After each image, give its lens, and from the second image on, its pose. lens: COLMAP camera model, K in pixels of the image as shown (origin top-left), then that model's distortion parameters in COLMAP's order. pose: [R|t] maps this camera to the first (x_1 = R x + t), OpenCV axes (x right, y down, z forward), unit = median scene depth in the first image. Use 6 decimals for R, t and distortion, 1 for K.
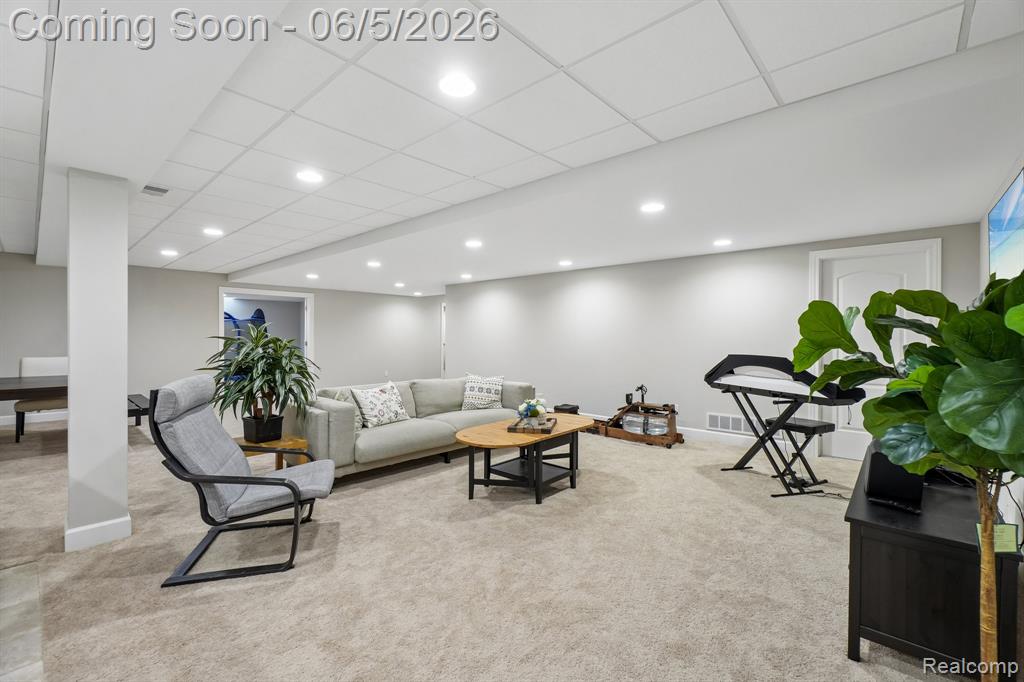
lens RADIAL K [[443.8, 0, 512.5], [0, 443.8, 338.6], [0, 0, 1]] dist [0.002861, 0.001229]
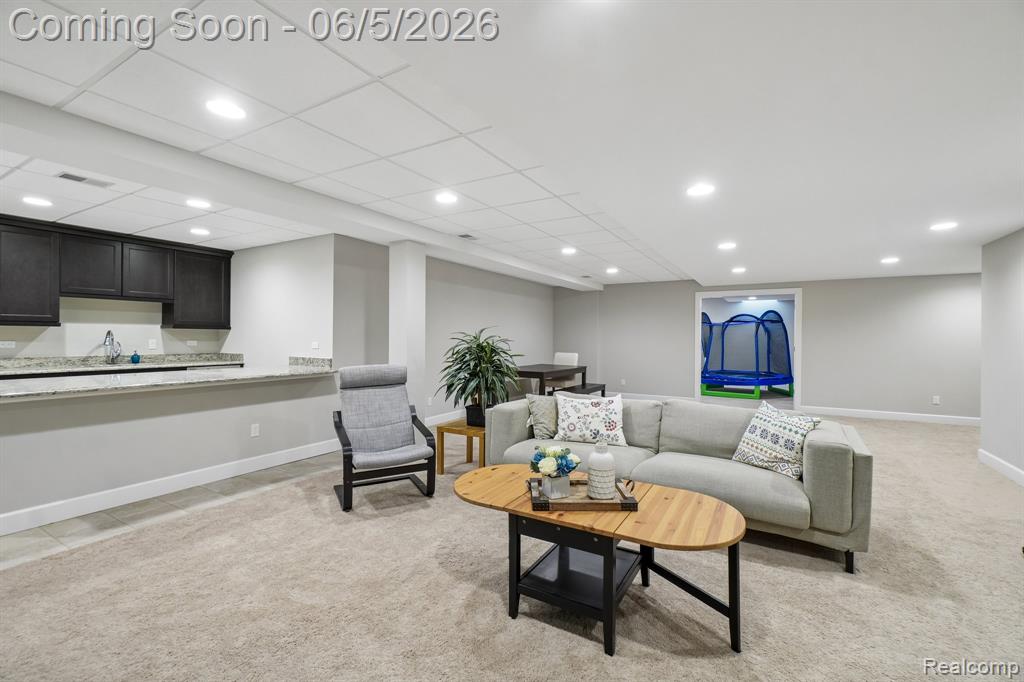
lens RADIAL K [[443.8, 0, 514.8], [0, 443.8, 340.9], [0, 0, 1]] dist [0.002861, 0.001229]
pose [[0.201978, 0.006858, -0.979366, 0.853308], [-0.012334, 0.999914, 0.004458, -0.005596], [0.979312, 0.011179, 0.202046, 1.152136]]
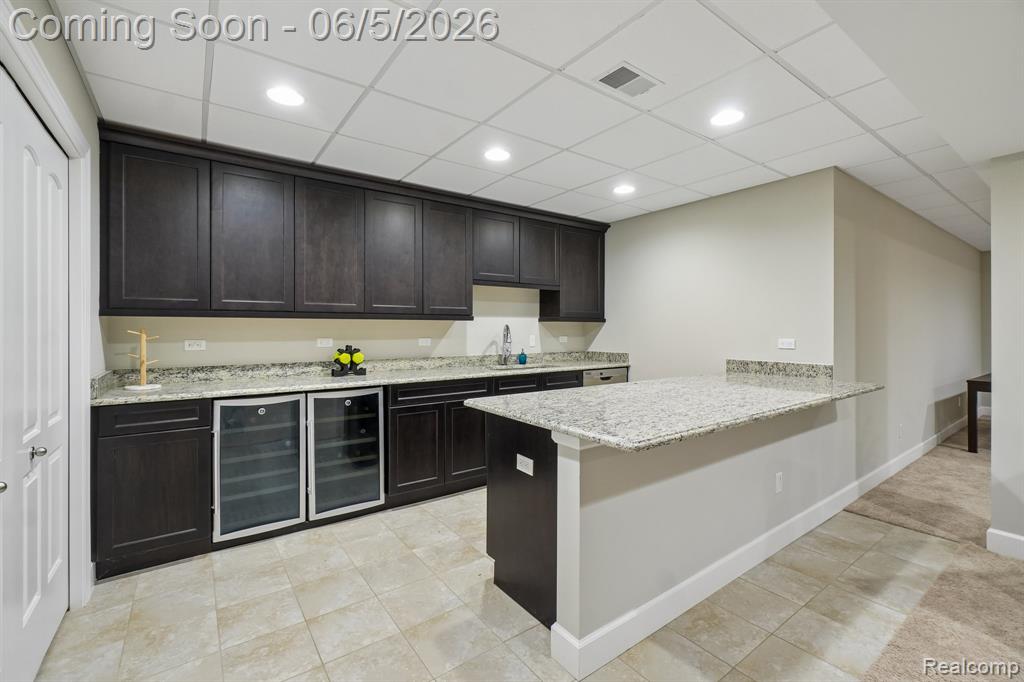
lens RADIAL K [[443.8, 0, 511.6], [0, 443.8, 331.0], [0, 0, 1]] dist [0.002861, 0.001229]
pose [[-0.188956, 0.003020, -0.981981, 0.175775], [-0.005822, 0.999974, 0.004196, -0.004874], [0.981968, 0.006510, -0.188934, 0.149747]]
